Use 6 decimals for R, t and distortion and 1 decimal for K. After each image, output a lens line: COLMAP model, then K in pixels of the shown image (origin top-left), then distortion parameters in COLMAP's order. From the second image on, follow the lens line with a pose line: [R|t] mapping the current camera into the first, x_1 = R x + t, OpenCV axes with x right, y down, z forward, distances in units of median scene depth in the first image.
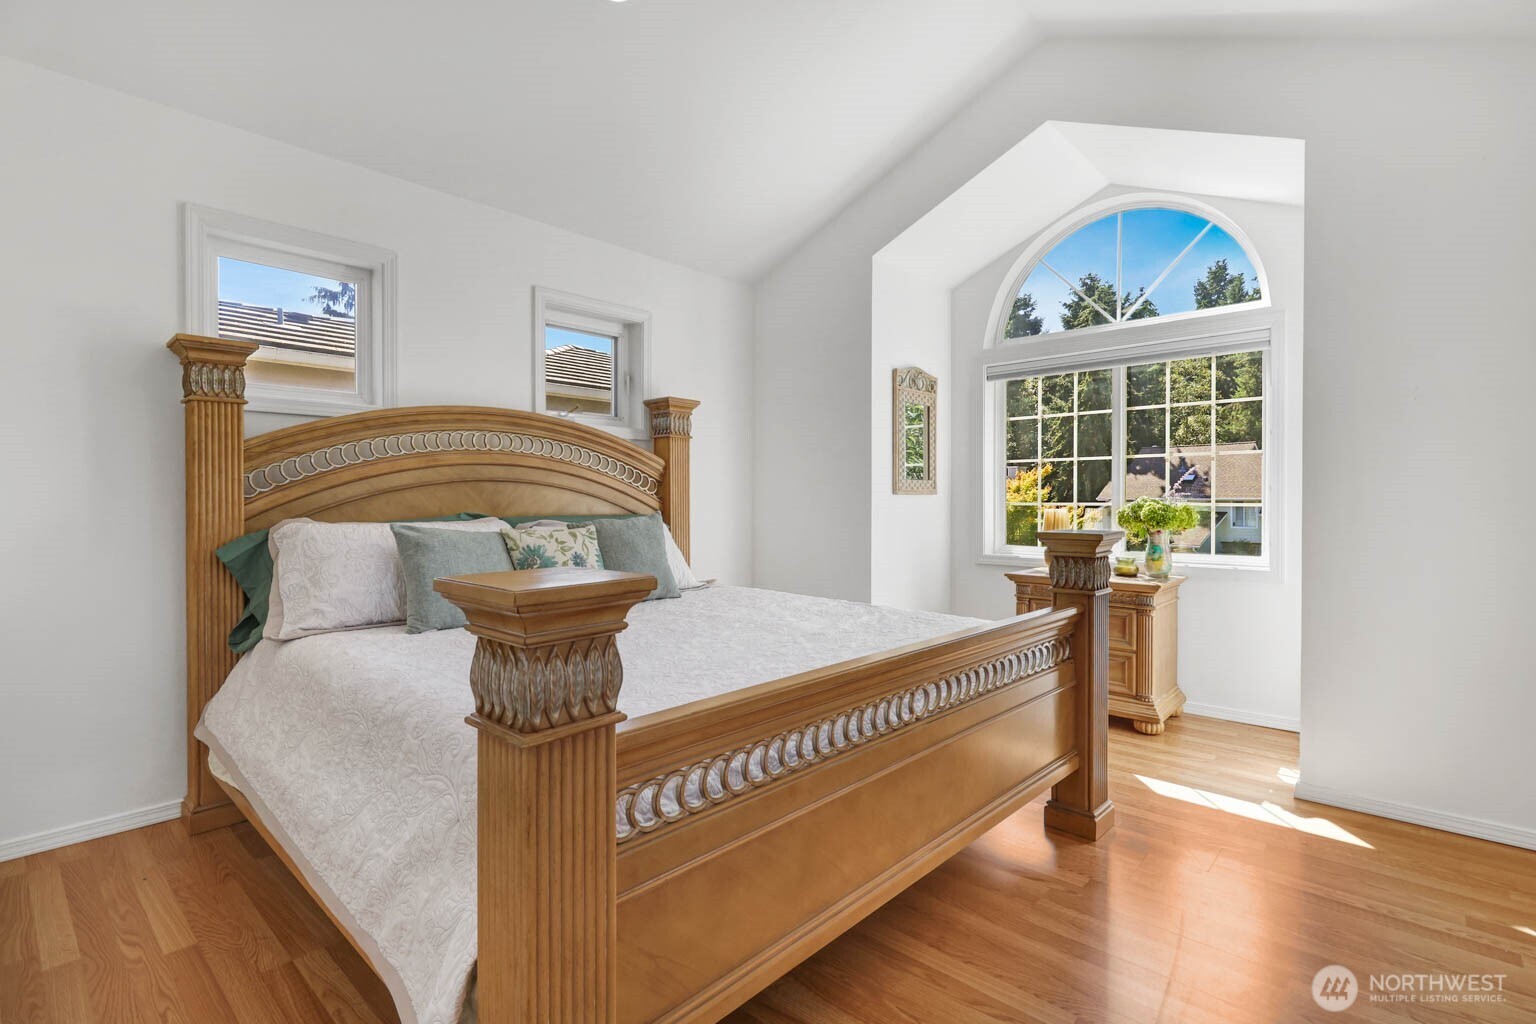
lens RADIAL K [[727.4, 0, 772.5], [0, 727.4, 504.9], [0, 0, 1]] dist [-0.000238, 0.000068]
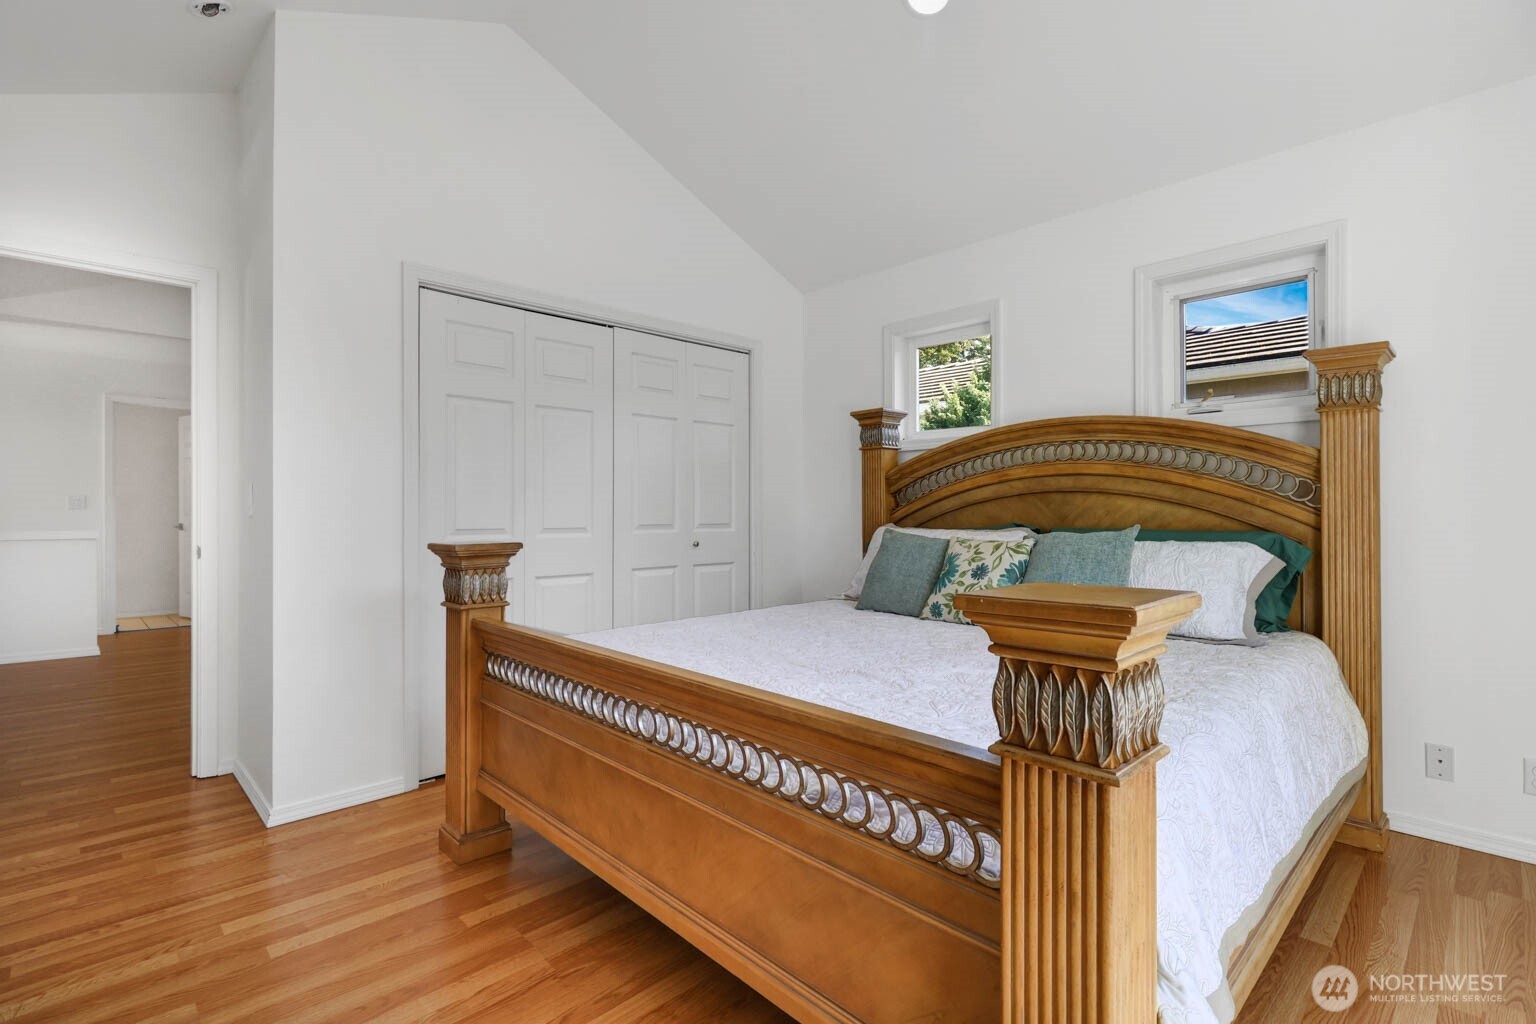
lens RADIAL K [[718.7, 0, 771.1], [0, 718.7, 505.1], [0, 0, 1]] dist [0.000362, 0.000125]
pose [[-0.076093, -0.007541, -0.997072, 0.651516], [-0.011130, 0.999916, -0.006713, -0.004254], [0.997039, 0.010587, -0.076170, 0.713642]]
